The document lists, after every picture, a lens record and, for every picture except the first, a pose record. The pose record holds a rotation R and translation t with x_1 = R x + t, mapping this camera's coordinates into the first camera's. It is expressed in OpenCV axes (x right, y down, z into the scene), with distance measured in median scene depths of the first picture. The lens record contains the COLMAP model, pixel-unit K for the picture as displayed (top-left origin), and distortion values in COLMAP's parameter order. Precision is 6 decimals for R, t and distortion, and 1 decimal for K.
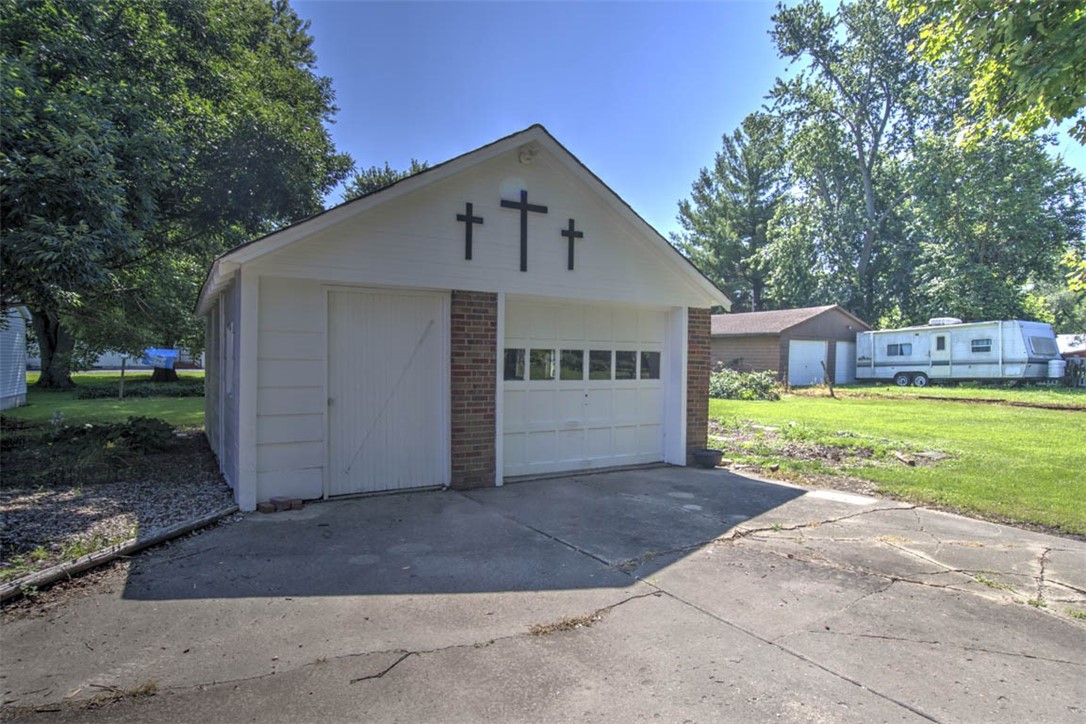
lens RADIAL K [[594.9, 0, 541.5], [0, 594.9, 358.8], [0, 0, 1]] dist [-0.006235, 0.000260]
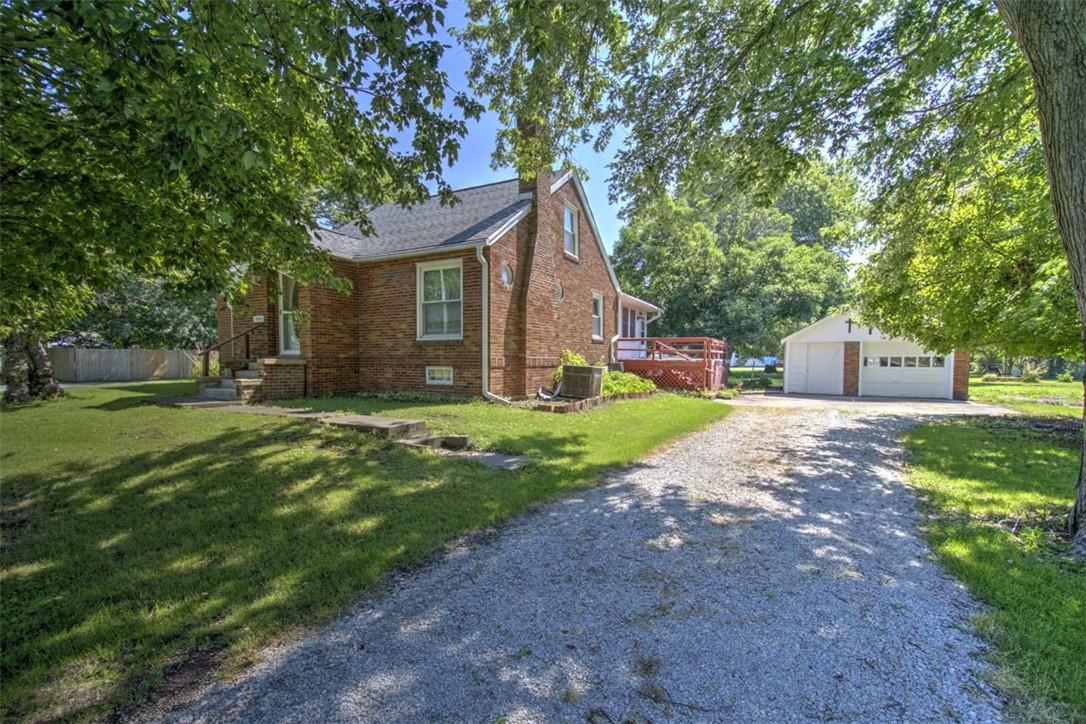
lens RADIAL K [[474.0, 0, 543.2], [0, 474.0, 370.3], [0, 0, 1]] dist [-0.032972, 0.000011]
pose [[0.529007, 0.010254, -0.848556, 0.351643], [0.004072, 0.999885, 0.014621, 0.003248], [0.848608, -0.011190, 0.528904, -0.562687]]
